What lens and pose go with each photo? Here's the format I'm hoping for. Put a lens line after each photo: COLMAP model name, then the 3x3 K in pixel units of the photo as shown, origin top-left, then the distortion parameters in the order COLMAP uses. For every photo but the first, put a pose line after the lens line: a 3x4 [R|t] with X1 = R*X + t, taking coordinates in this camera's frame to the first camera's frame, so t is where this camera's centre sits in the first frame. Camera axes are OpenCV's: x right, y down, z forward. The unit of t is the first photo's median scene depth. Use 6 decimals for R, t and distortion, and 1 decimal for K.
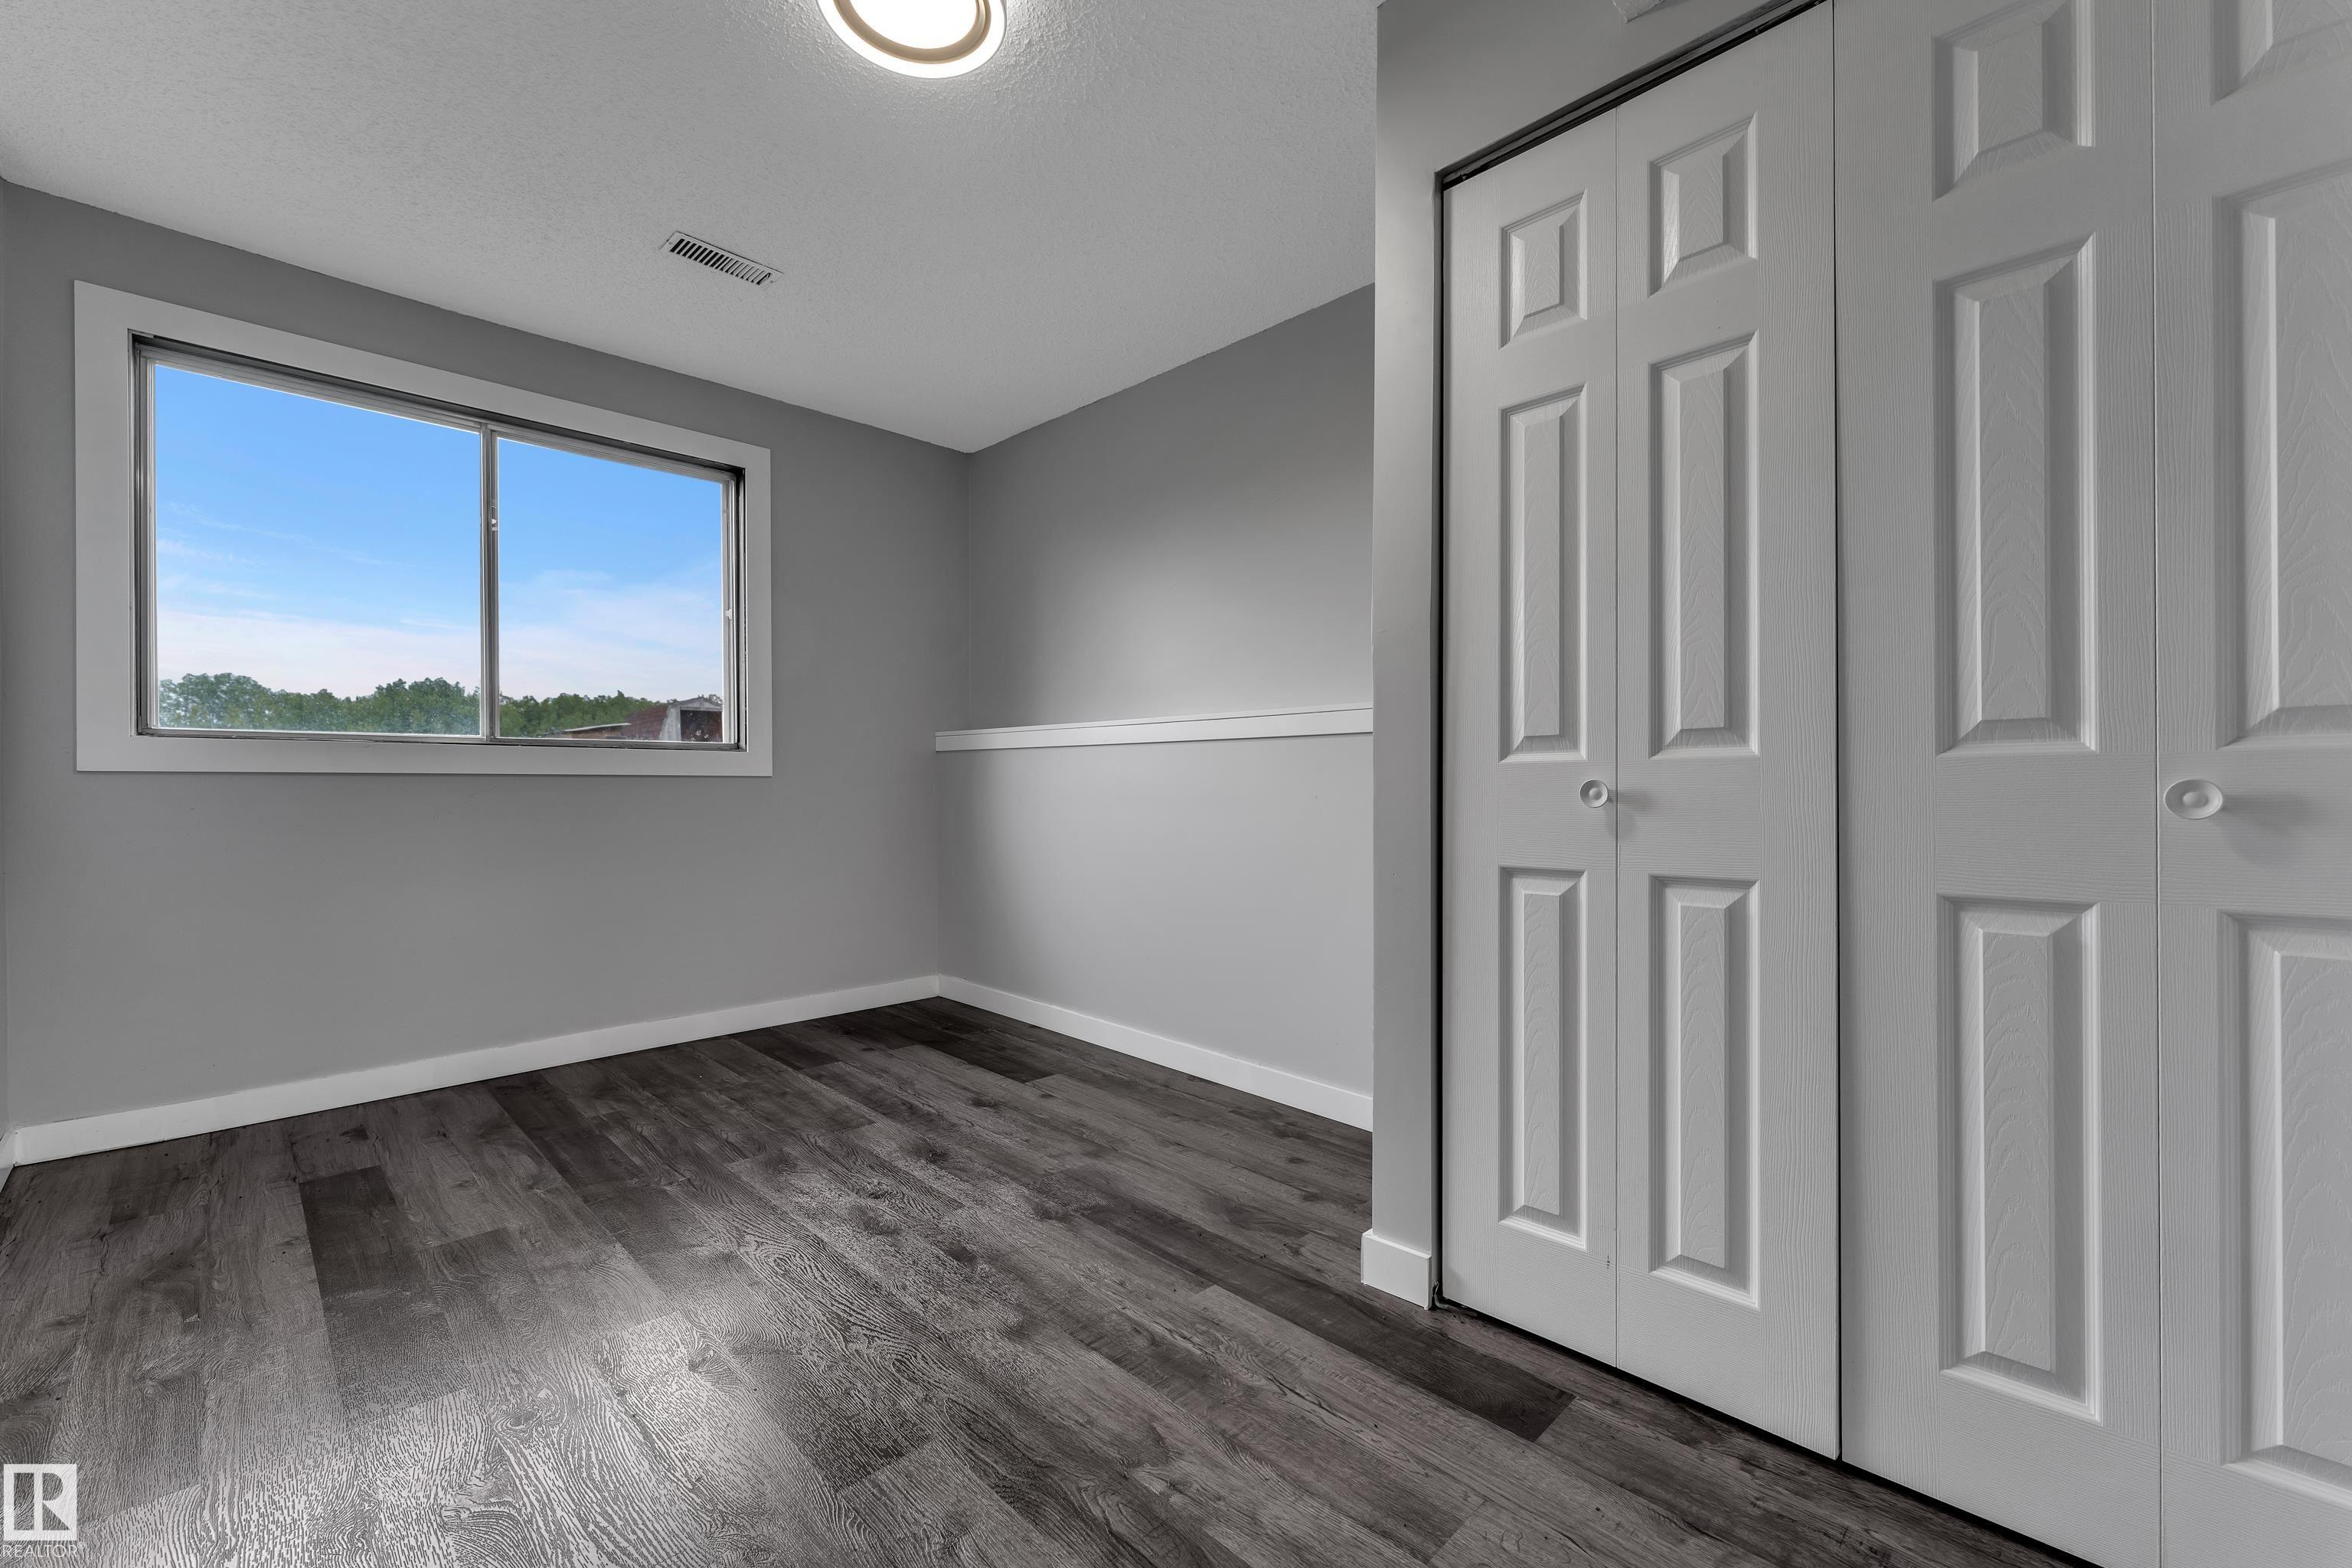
lens RADIAL K [[940.9, 0, 1177.6], [0, 940.9, 786.9], [0, 0, 1]] dist [0.003541, 0.000410]
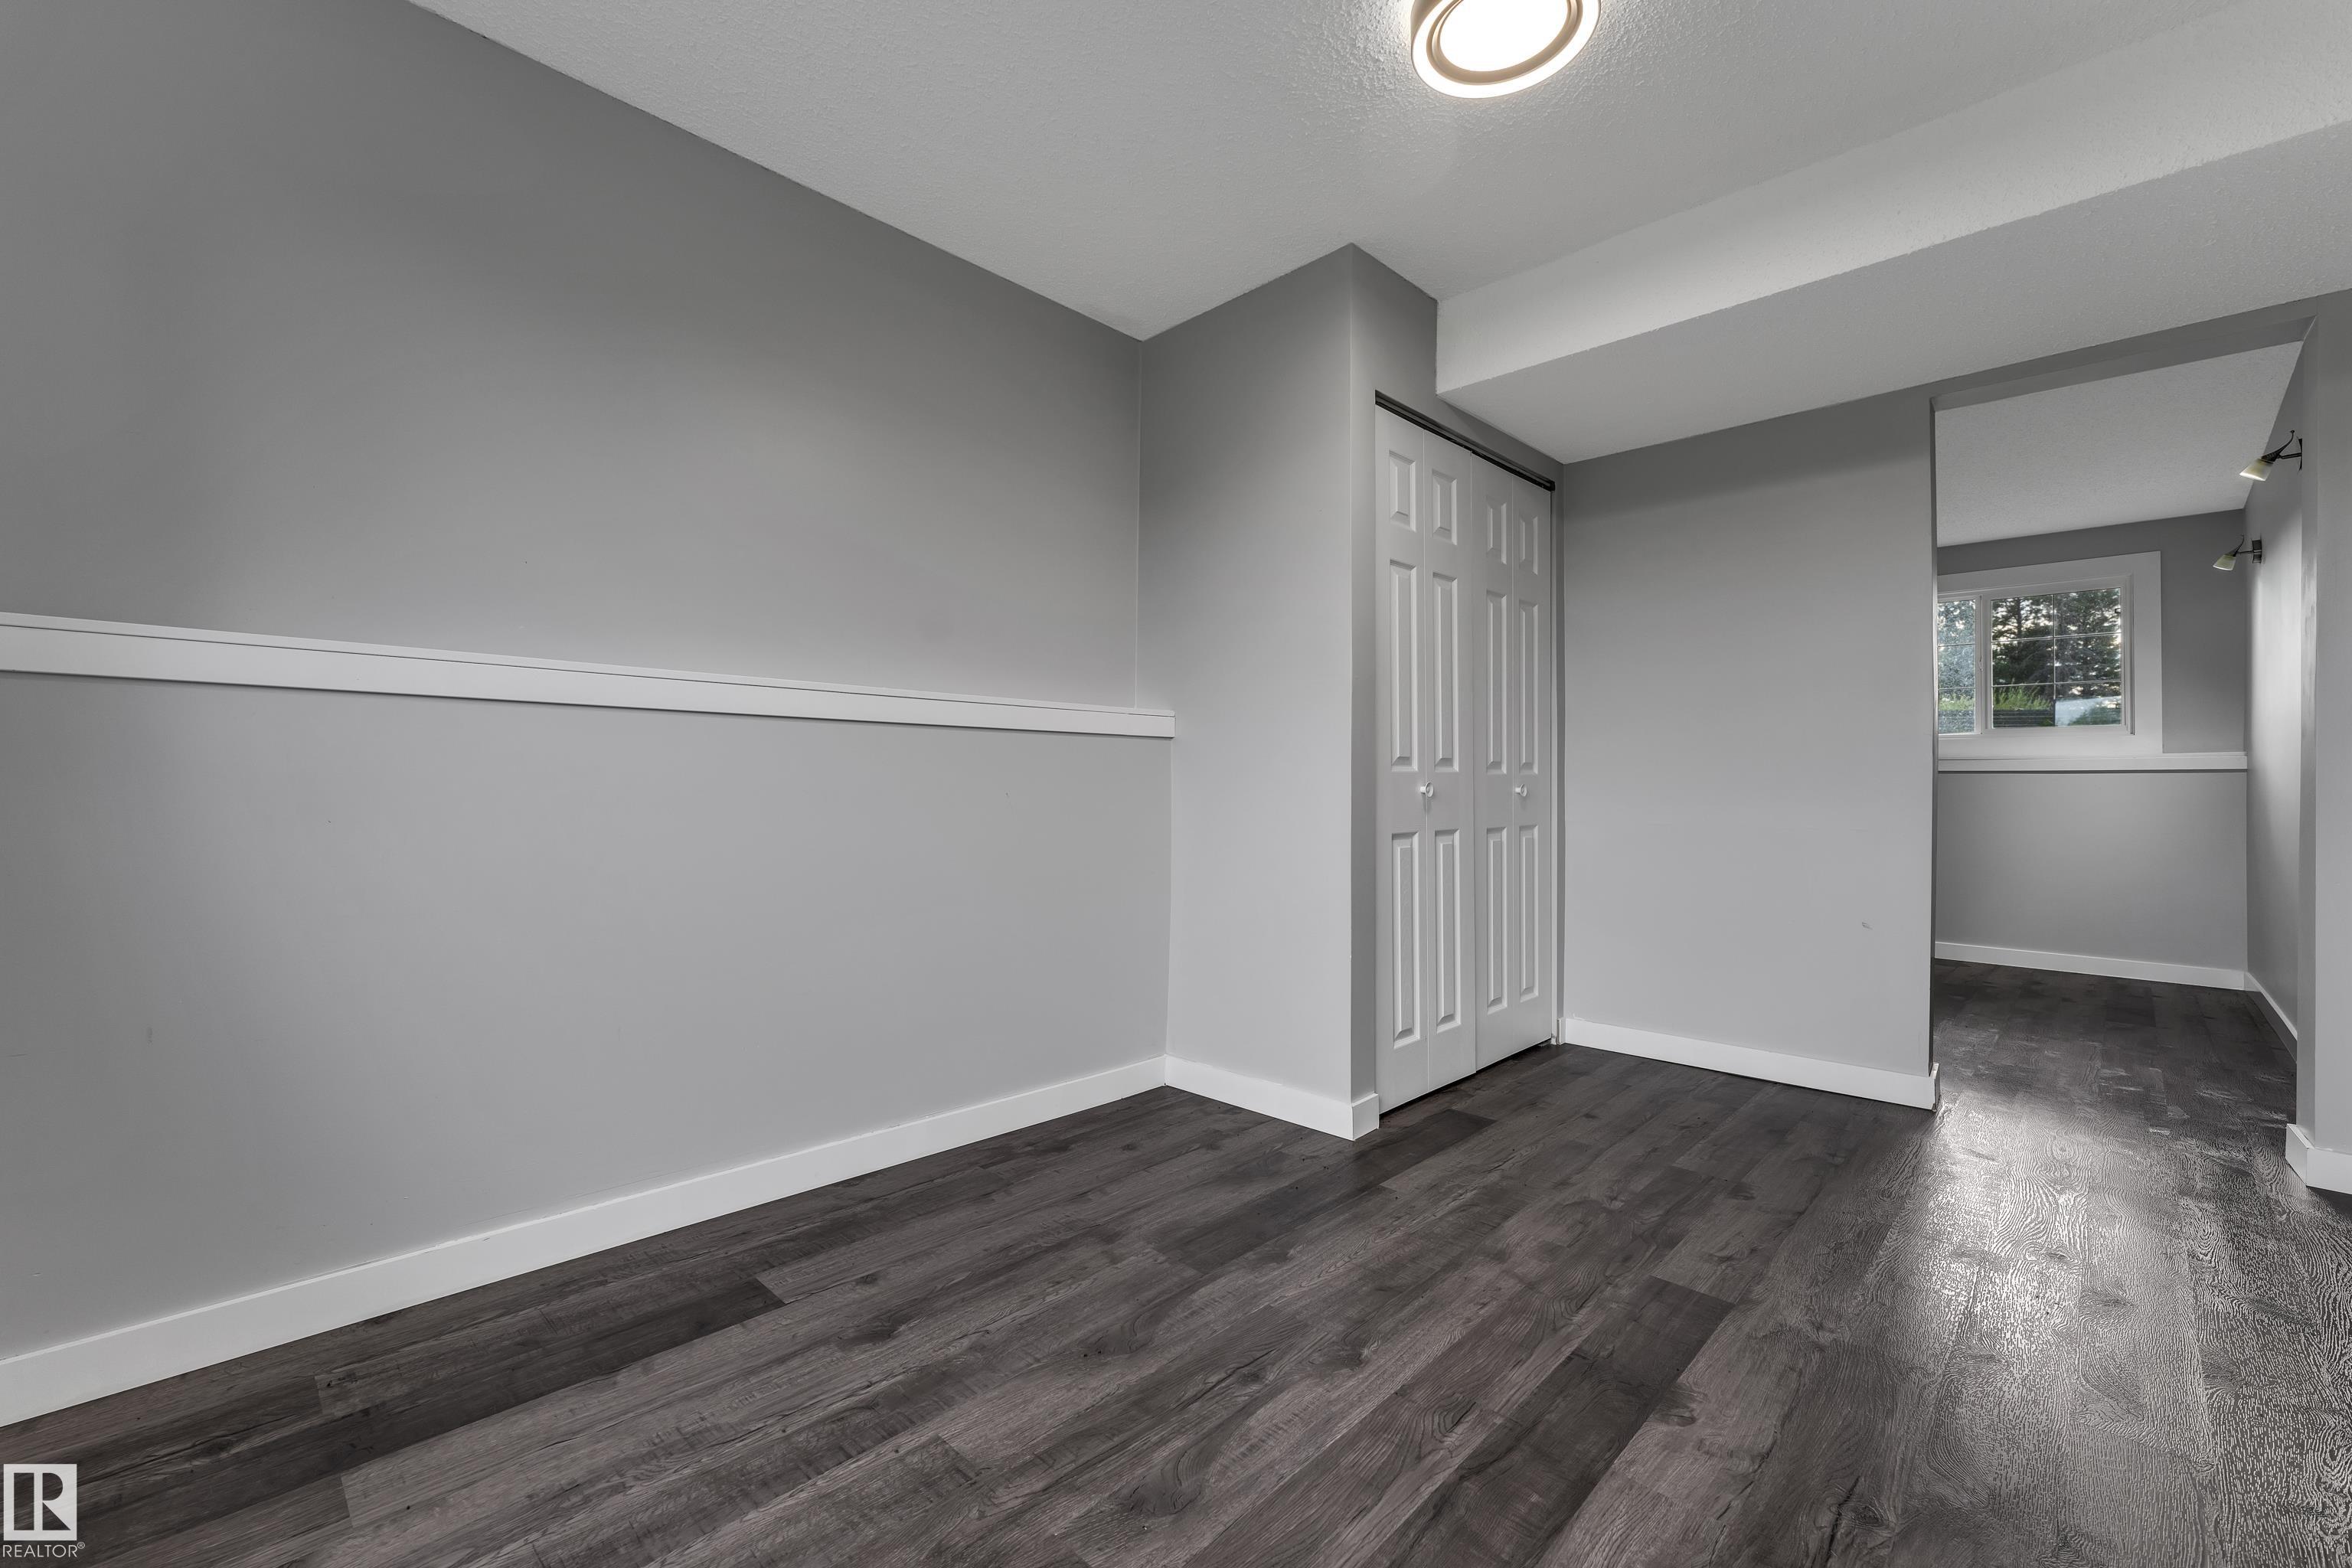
lens RADIAL K [[940.9, 0, 1177.6], [0, 940.9, 786.9], [0, 0, 1]] dist [0.003541, 0.000410]
pose [[0.007482, 0.000361, 0.999972, -0.951113], [-0.005018, 0.999987, -0.000324, 0.001423], [-0.999959, -0.005016, 0.007483, 0.988549]]
